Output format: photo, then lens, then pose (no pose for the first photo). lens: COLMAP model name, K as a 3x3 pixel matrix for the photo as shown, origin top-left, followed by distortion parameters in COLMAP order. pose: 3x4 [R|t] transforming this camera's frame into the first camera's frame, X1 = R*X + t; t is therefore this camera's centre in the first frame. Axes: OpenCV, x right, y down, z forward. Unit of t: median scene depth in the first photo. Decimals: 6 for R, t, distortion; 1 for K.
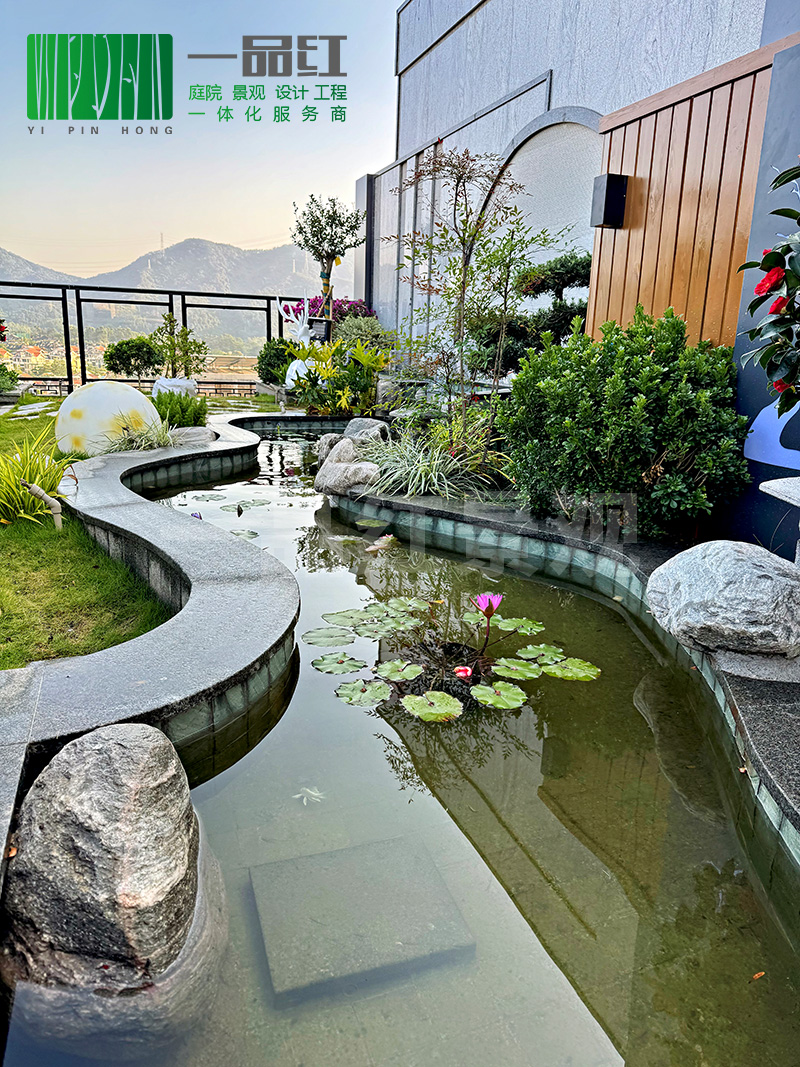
lens RADIAL K [[773.9, 0, 400.0], [0, 773.9, 533.5], [0, 0, 1]] dist [0.148449, -0.207021]
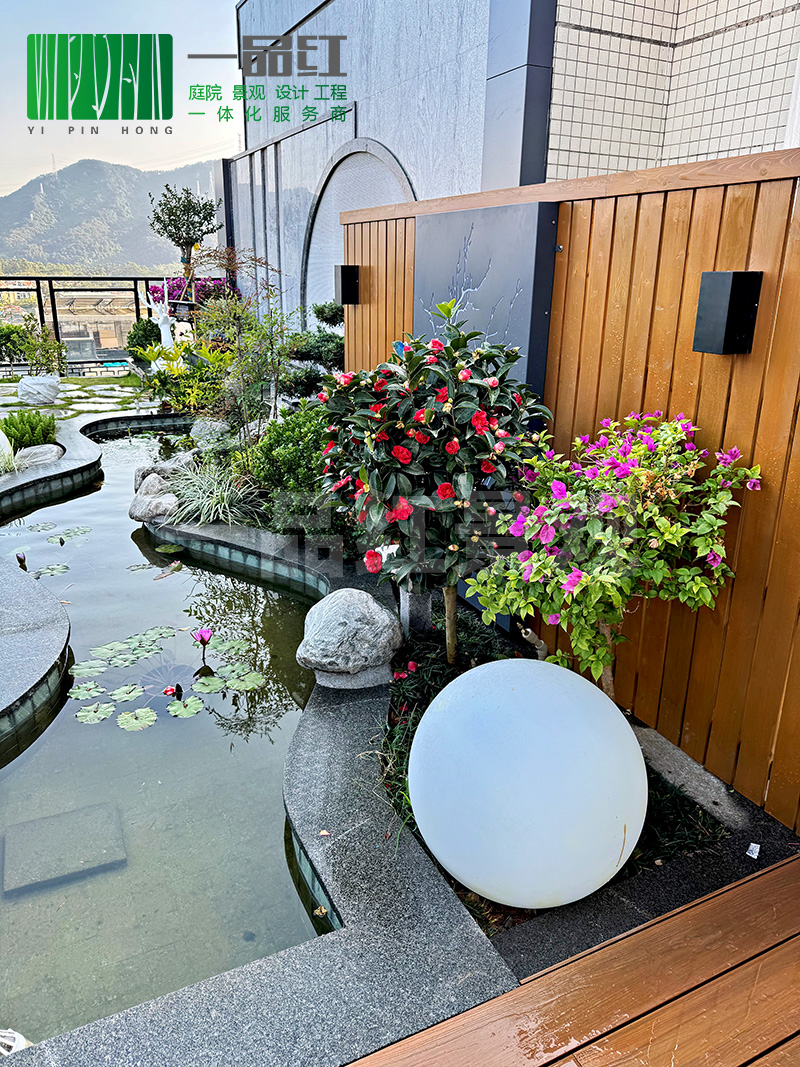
lens RADIAL K [[785.6, 0, 400.0], [0, 785.6, 533.5], [0, 0, 1]] dist [0.002329, -0.005707]
pose [[0.994244, -0.053613, 0.092762, 0.144665], [0.045589, 0.995203, 0.086559, -0.086787], [-0.096958, -0.081832, 0.991919, -0.195358]]
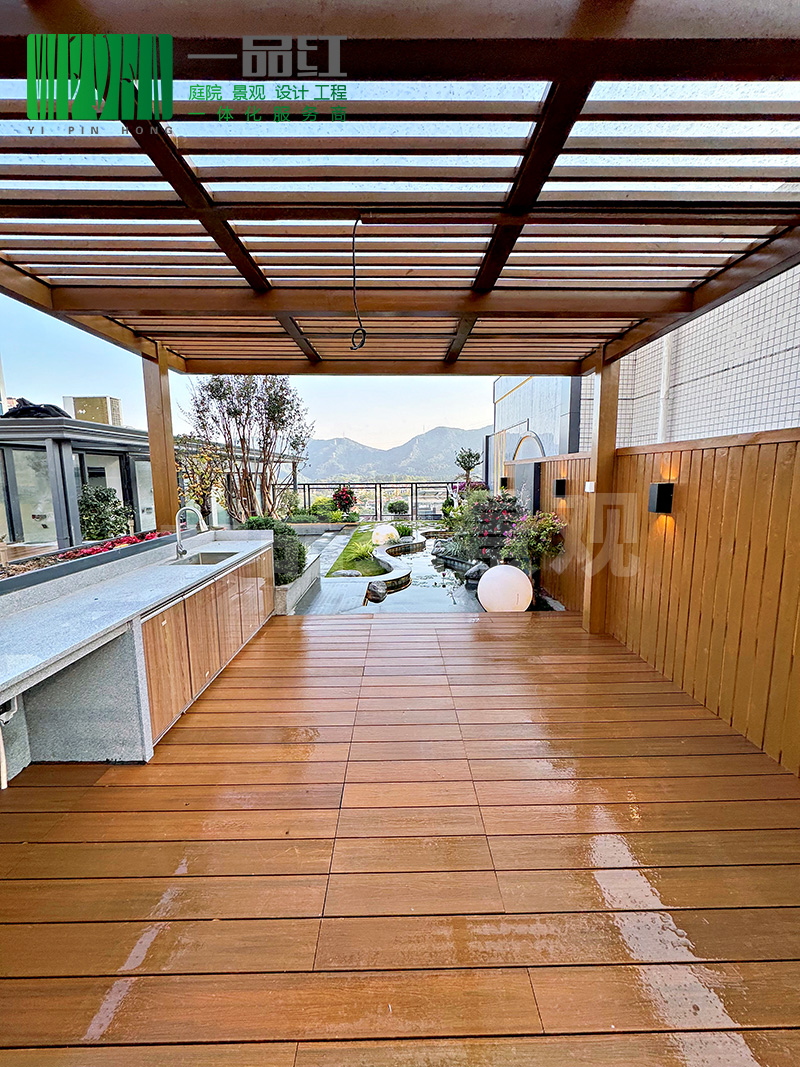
lens RADIAL K [[428.3, 0, 400.0], [0, 428.3, 533.5], [0, 0, 1]] dist [-0.000504, -0.000050]
pose [[0.944219, 0.001310, -0.329316, 0.329882], [-0.039120, 0.993358, -0.108215, 0.058282], [0.326987, 0.115061, 0.937998, -0.793000]]
